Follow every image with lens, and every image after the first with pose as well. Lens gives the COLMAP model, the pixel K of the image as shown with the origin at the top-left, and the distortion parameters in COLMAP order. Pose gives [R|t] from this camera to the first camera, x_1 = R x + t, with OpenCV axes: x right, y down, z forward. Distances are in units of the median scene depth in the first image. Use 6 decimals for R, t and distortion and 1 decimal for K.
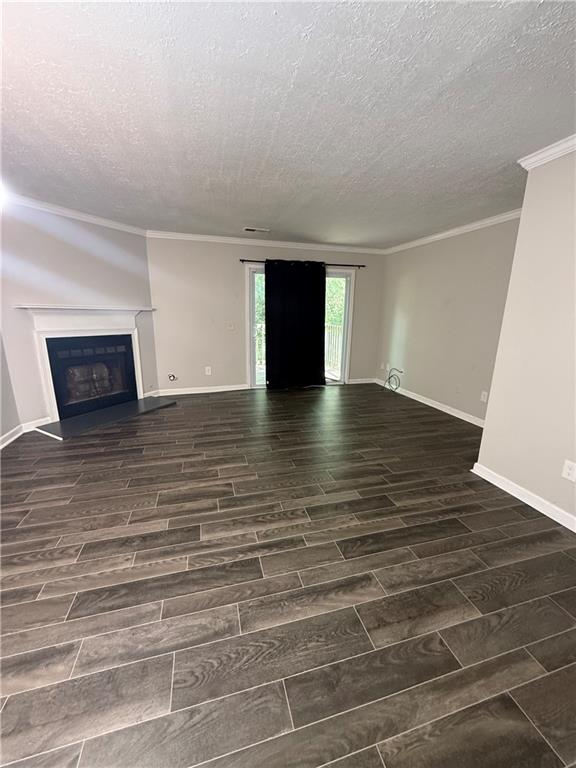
lens RADIAL K [[305.0, 0, 293.3], [0, 305.0, 378.2], [0, 0, 1]] dist [0.002400, -0.000707]
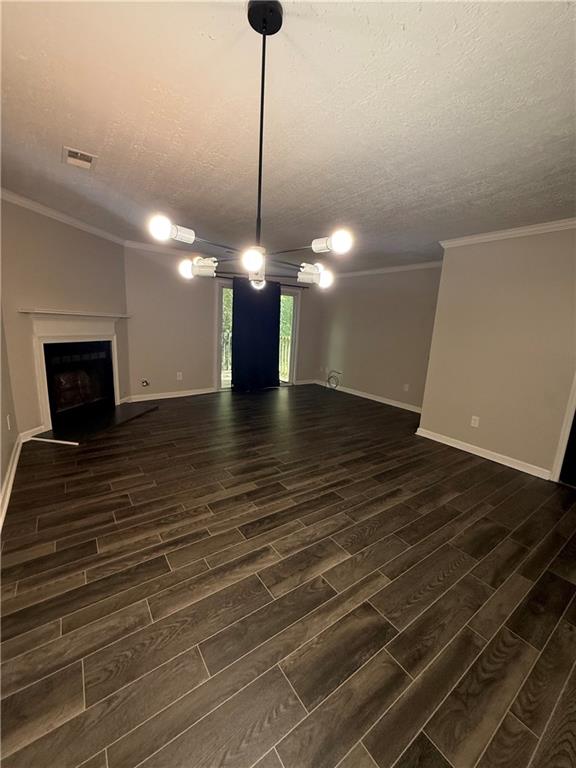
lens RADIAL K [[305.0, 0, 289.8], [0, 305.0, 377.8], [0, 0, 1]] dist [0.002400, -0.000707]
pose [[0.941169, -0.032771, 0.336344, -0.046459], [0.042985, 0.998812, -0.022966, 0.025534], [-0.335192, 0.036073, 0.941459, -0.166839]]
